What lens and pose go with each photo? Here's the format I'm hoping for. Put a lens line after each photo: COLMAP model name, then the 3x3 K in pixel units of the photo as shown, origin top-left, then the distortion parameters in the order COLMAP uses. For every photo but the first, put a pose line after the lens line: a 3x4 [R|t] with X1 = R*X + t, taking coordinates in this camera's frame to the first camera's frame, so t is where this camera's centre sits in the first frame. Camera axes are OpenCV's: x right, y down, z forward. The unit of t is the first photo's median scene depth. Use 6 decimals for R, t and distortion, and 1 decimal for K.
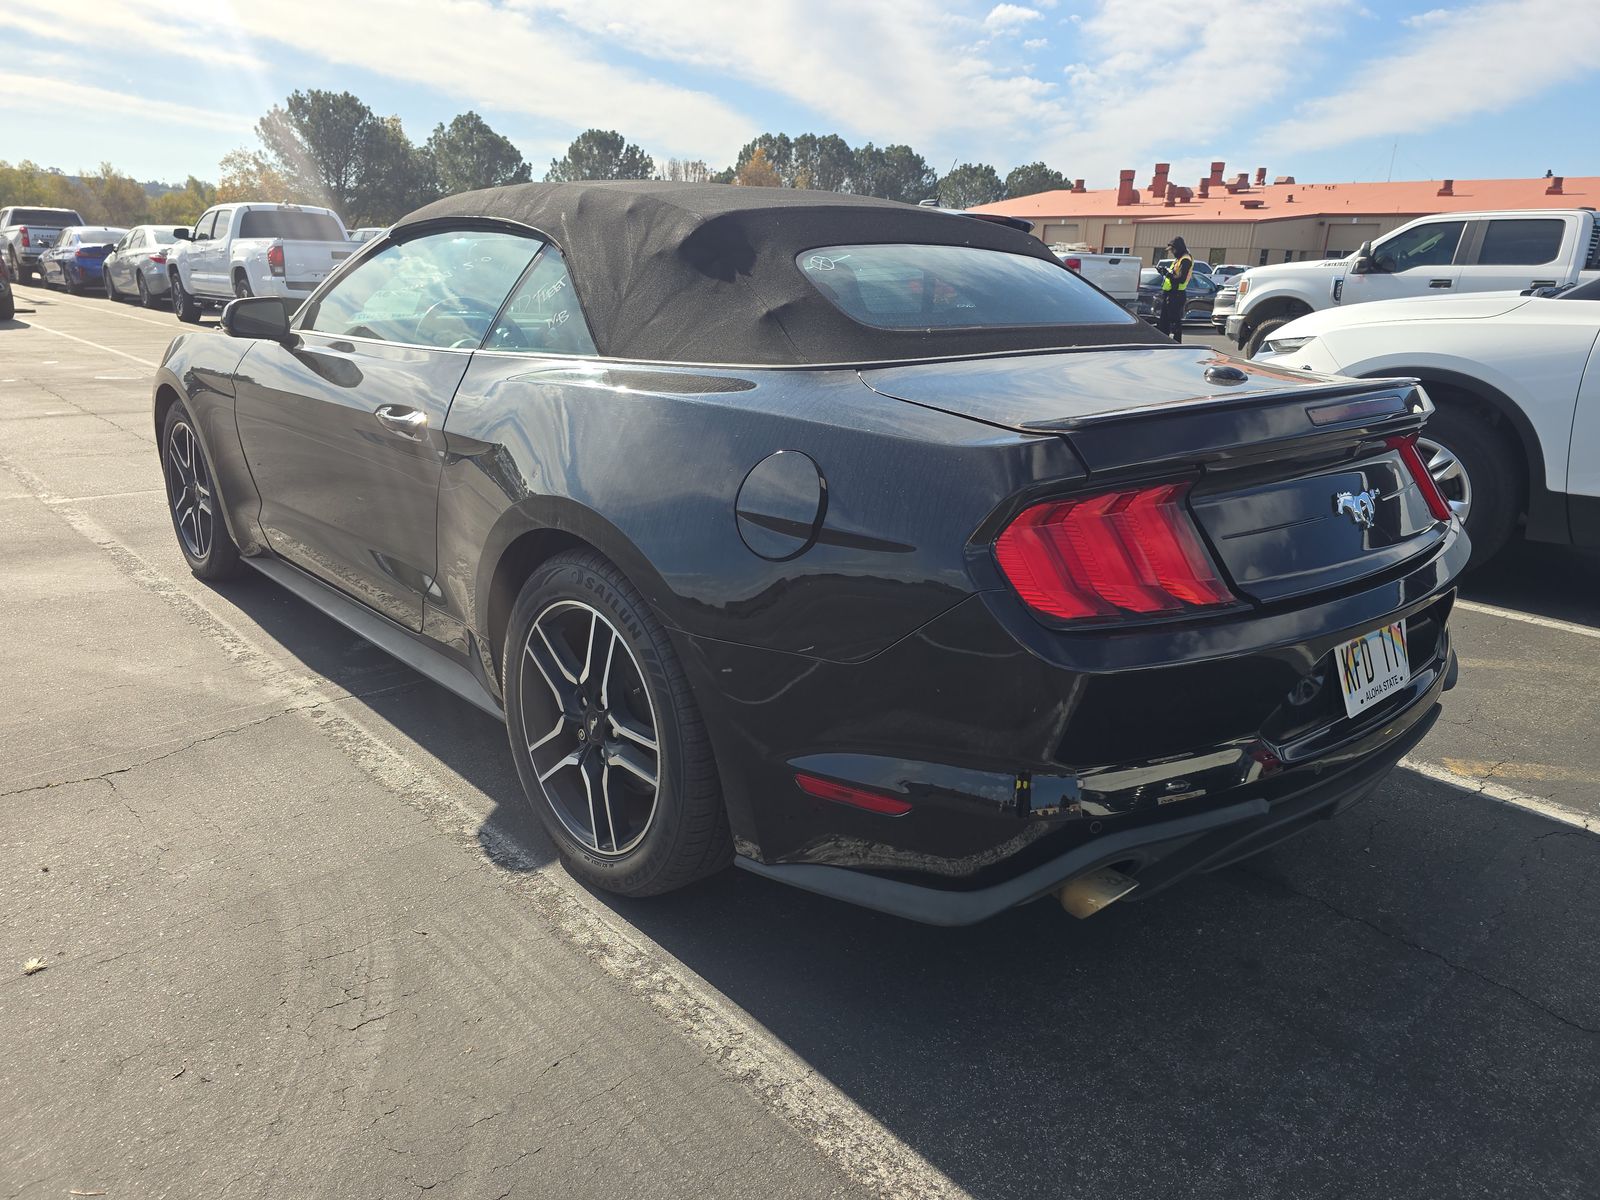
lens RADIAL K [[1097.4, 0, 800.0], [0, 1097.4, 600.0], [0, 0, 1]] dist [0.026108, -0.038492]
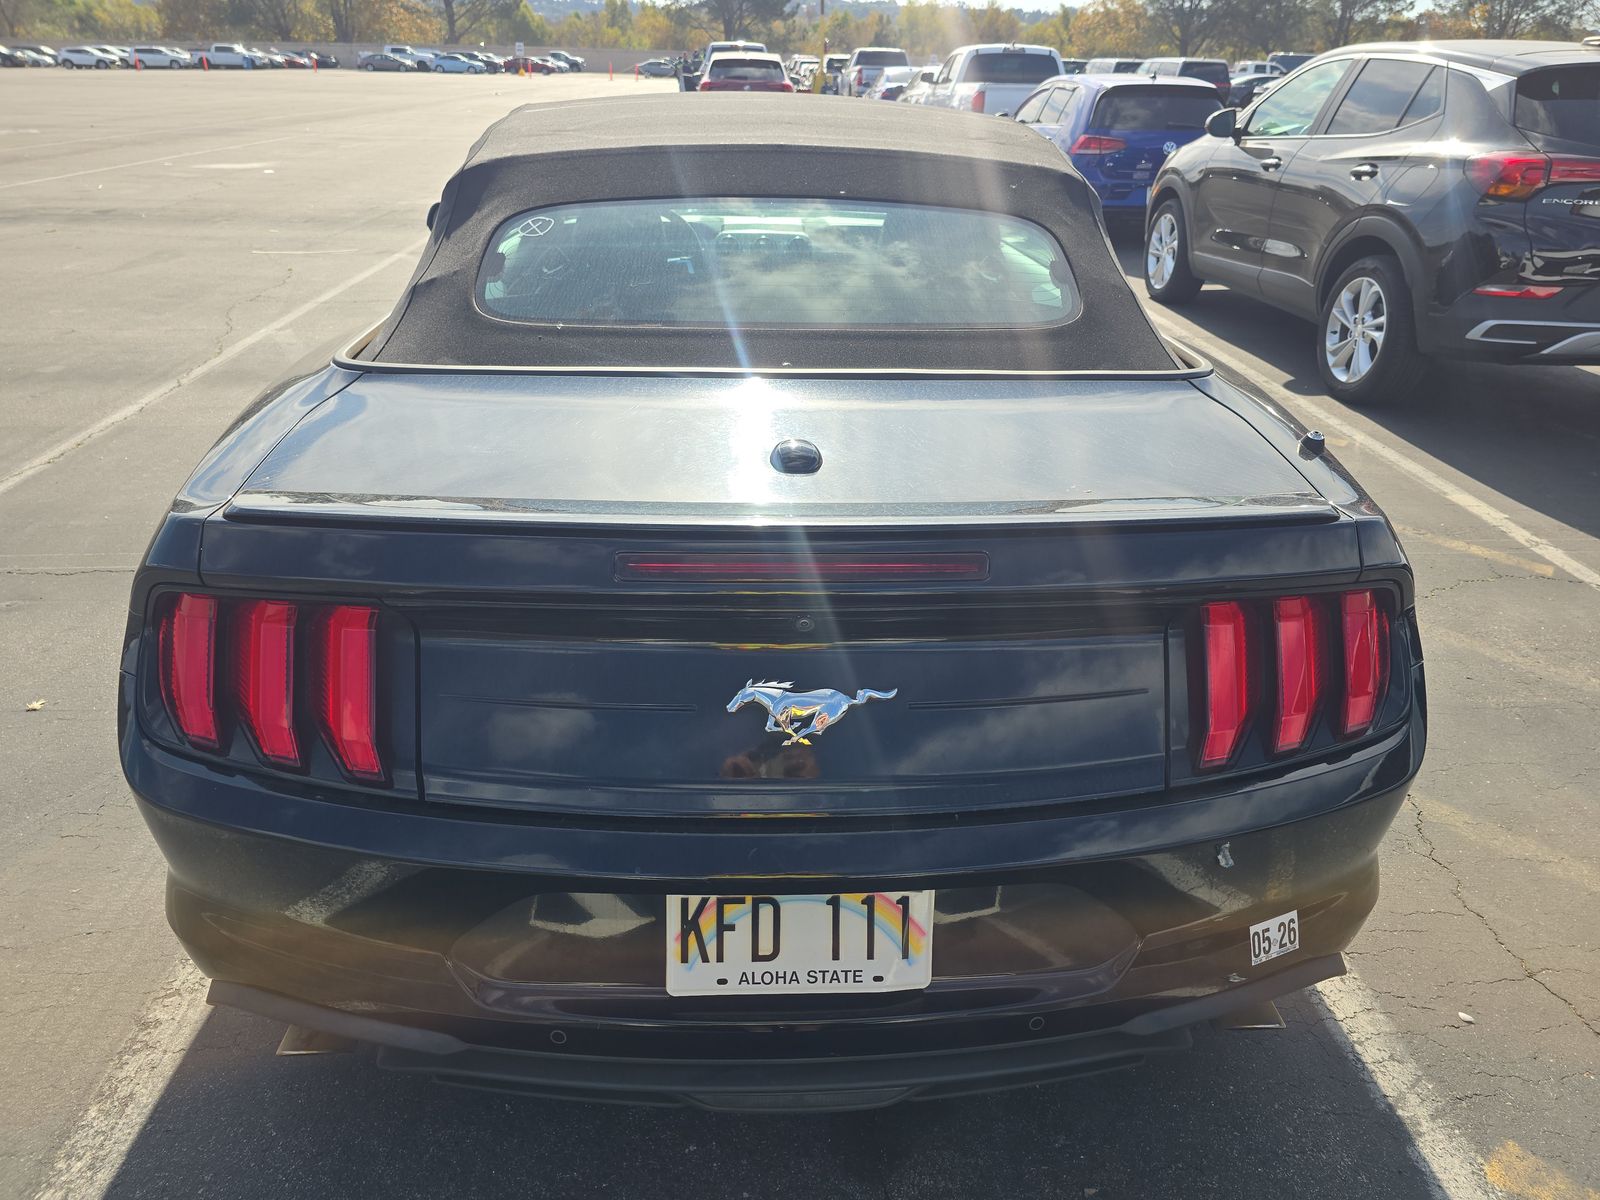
lens RADIAL K [[1088.2, 0, 806.7], [0, 1088.2, 593.0], [0, 0, 1]] dist [0.026310, -0.023829]
pose [[0.758532, 0.261750, -0.596755, 0.861371], [-0.177125, 0.964119, 0.197741, -0.268655], [0.627101, -0.044293, 0.777678, 0.515679]]
